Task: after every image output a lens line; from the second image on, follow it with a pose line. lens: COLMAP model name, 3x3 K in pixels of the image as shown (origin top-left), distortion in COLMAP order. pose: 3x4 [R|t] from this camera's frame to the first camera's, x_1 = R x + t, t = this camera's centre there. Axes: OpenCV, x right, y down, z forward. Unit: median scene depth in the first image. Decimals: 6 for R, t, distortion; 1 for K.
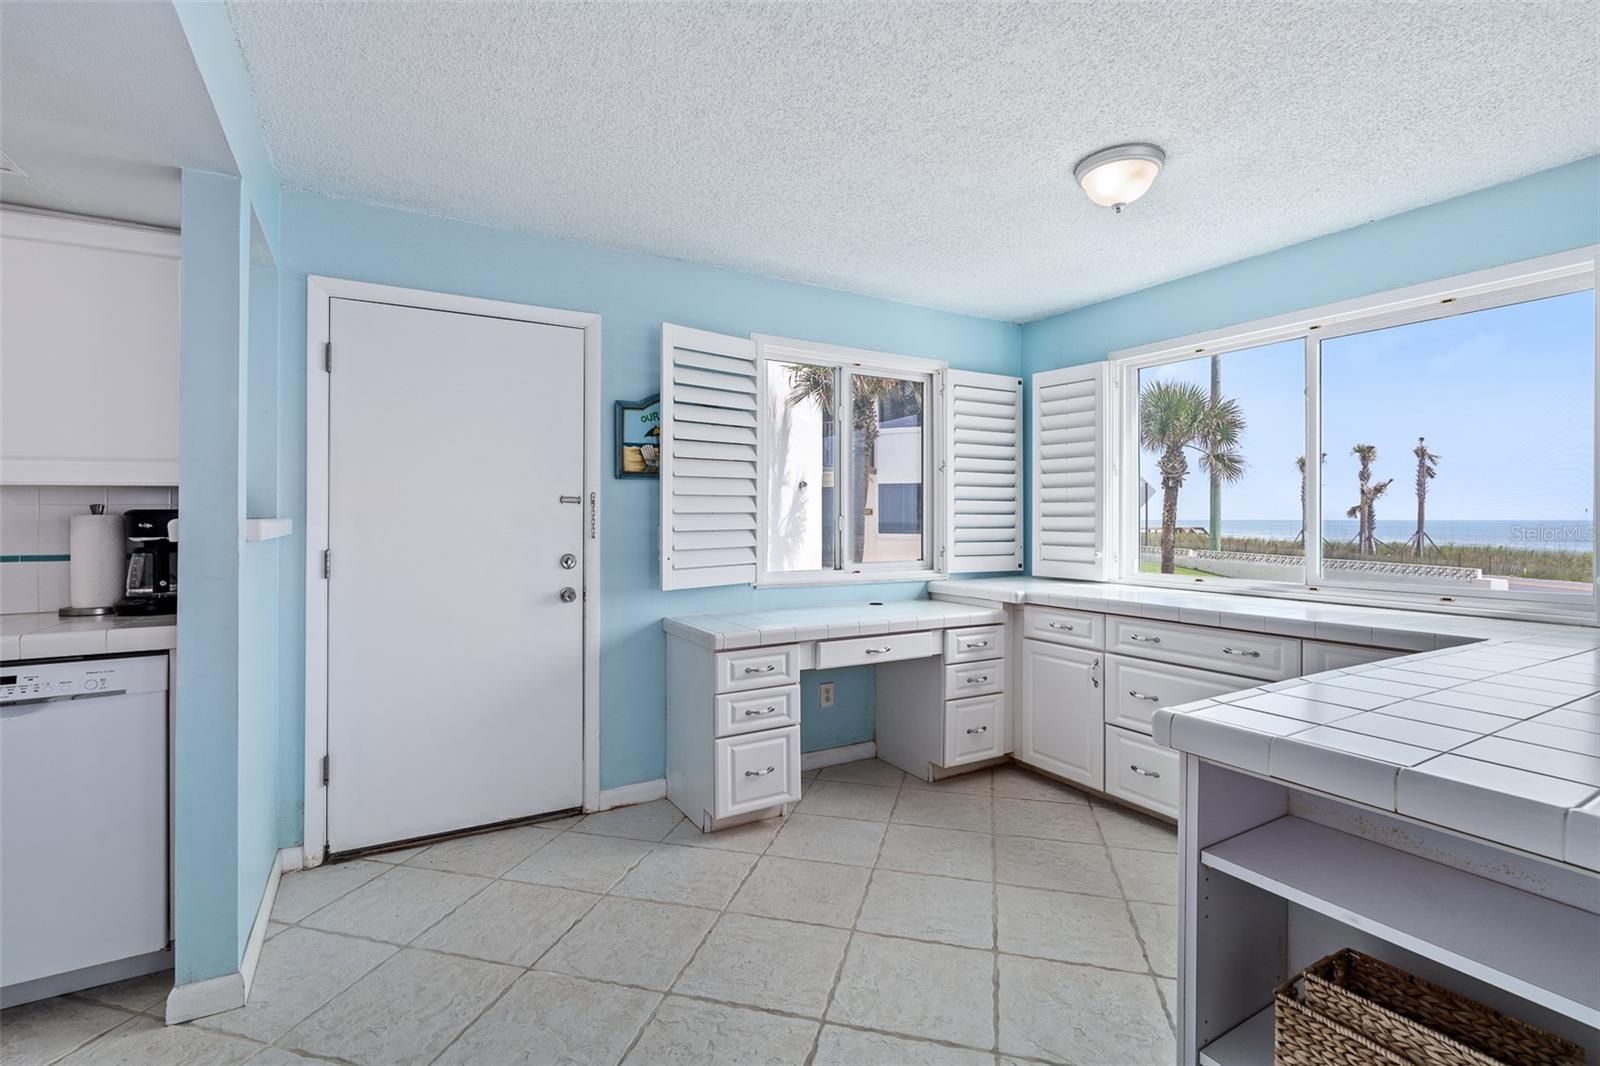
lens RADIAL K [[725.0, 0, 793.3], [0, 725.0, 518.1], [0, 0, 1]] dist [-0.005754, 0.003052]
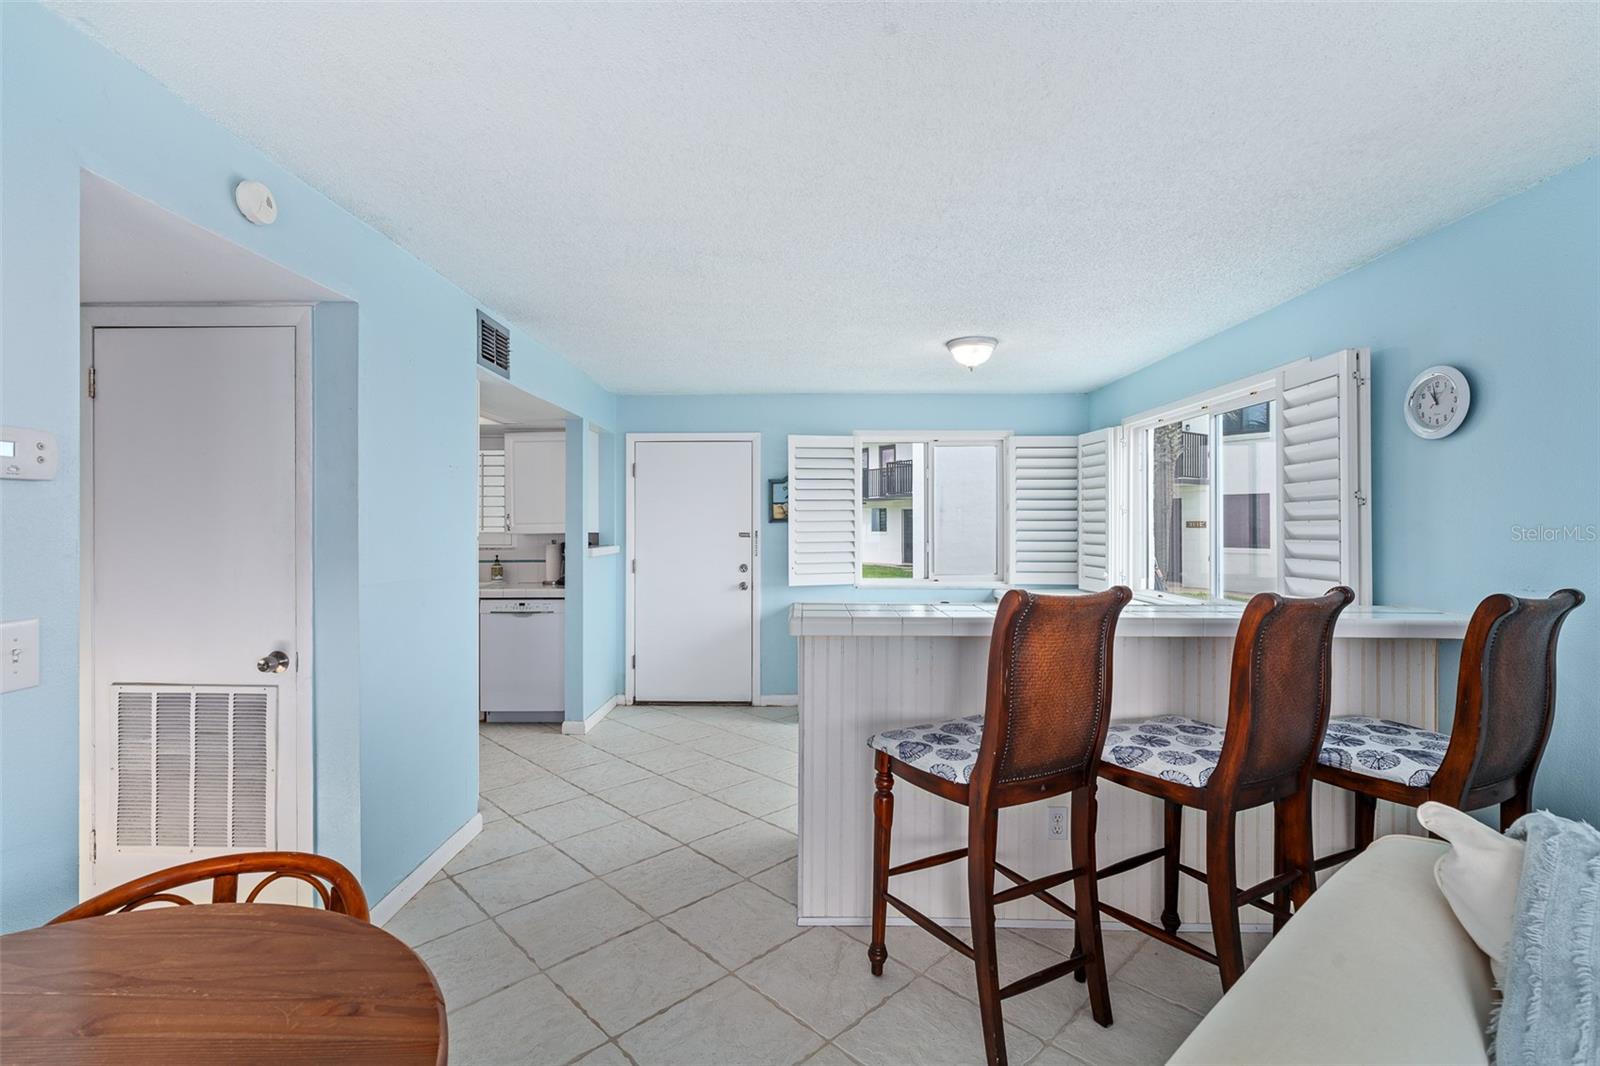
lens RADIAL K [[725.0, 0, 797.3], [0, 725.0, 522.4], [0, 0, 1]] dist [-0.005754, 0.003052]
pose [[0.860649, -0.002724, -0.509191, 0.742014], [0.002663, 0.999996, -0.000848, -0.054066], [0.509192, -0.000626, 0.860653, -0.517613]]
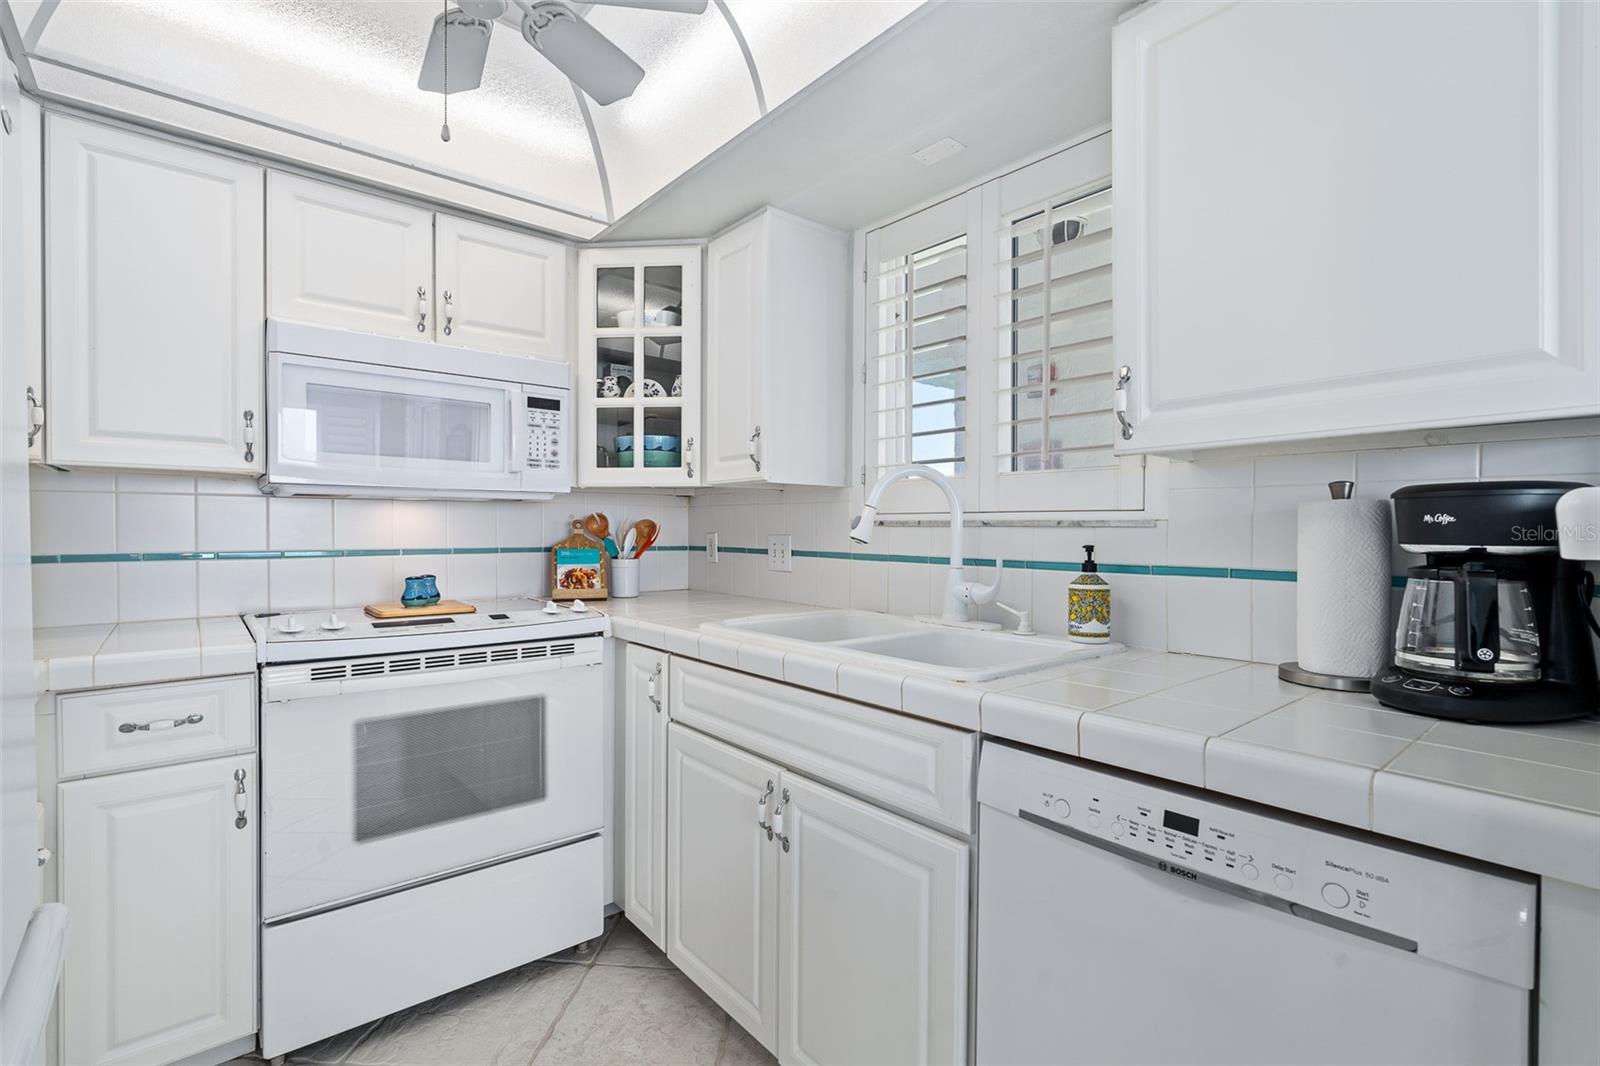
lens RADIAL K [[725.0, 0, 791.3], [0, 725.0, 534.2], [0, 0, 1]] dist [-0.005754, 0.003052]
pose [[0.174845, 0.010146, -0.984544, -0.367899], [-0.004653, 0.999944, 0.009478, 0.012328], [0.984585, 0.002924, 0.174882, 0.367879]]
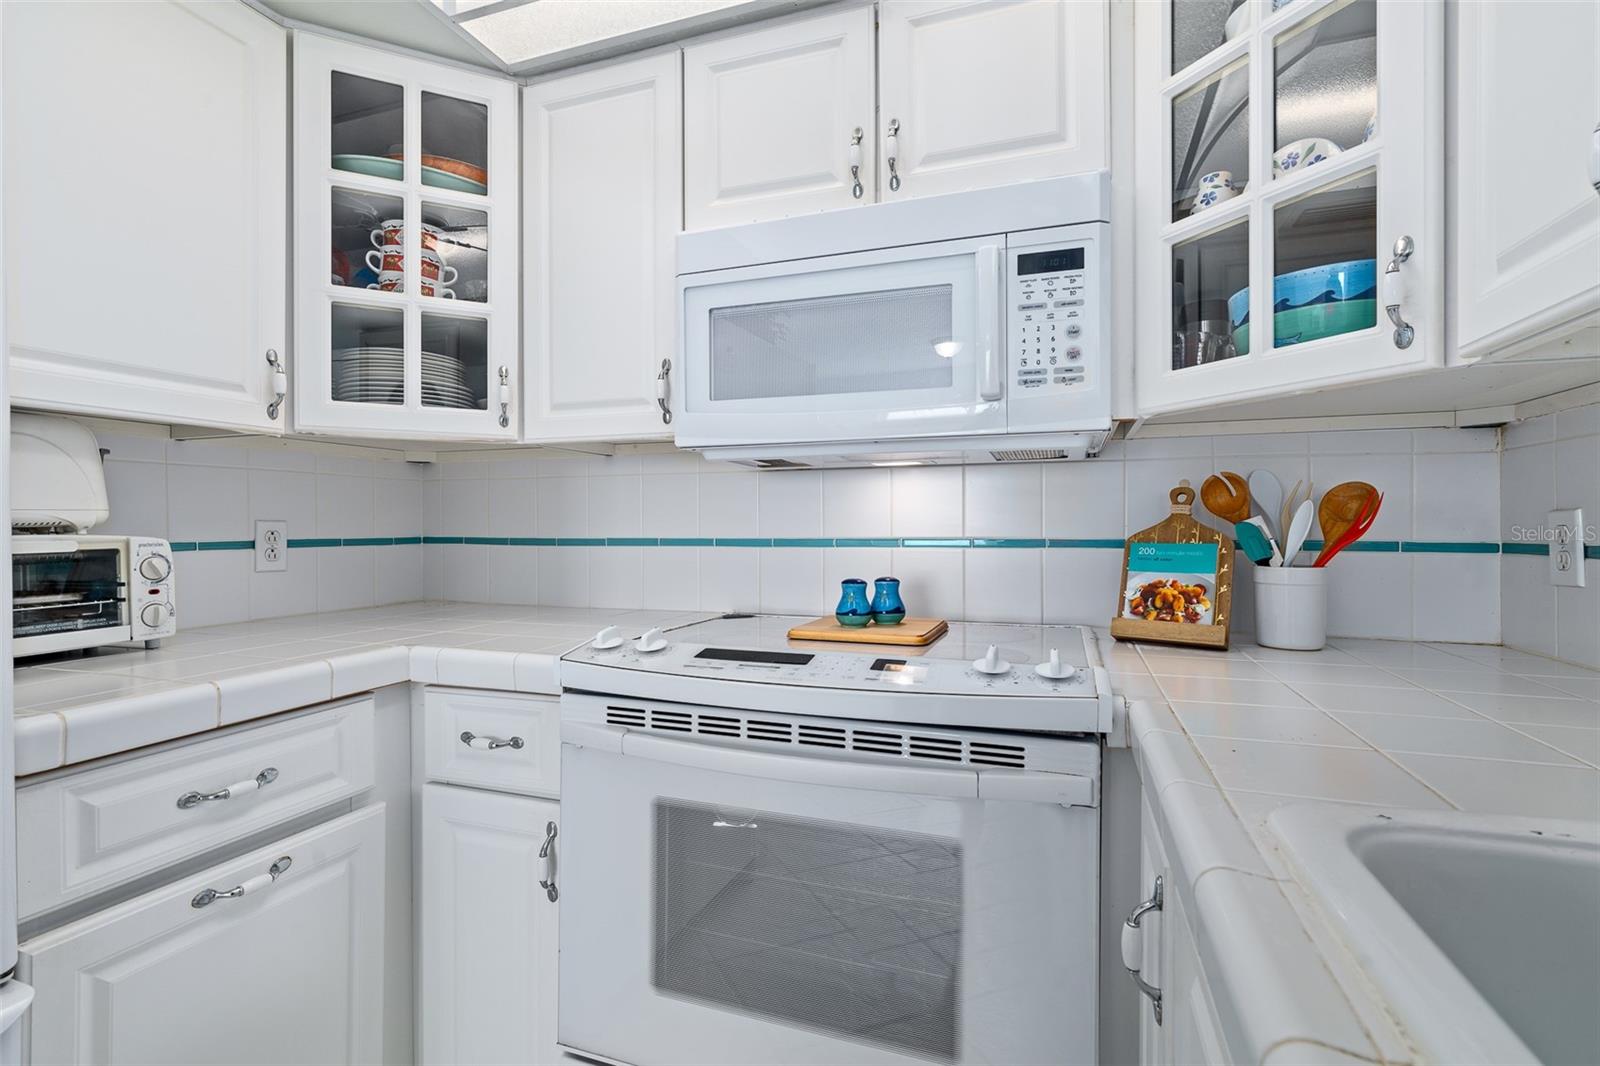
lens RADIAL K [[725.0, 0, 821.8], [0, 725.0, 529.1], [0, 0, 1]] dist [-0.005754, 0.003052]
pose [[-0.749634, 0.006172, -0.661824, -0.772874], [0.002117, 0.999974, 0.006927, 0.026082], [0.661850, 0.003791, -0.749627, 0.452484]]
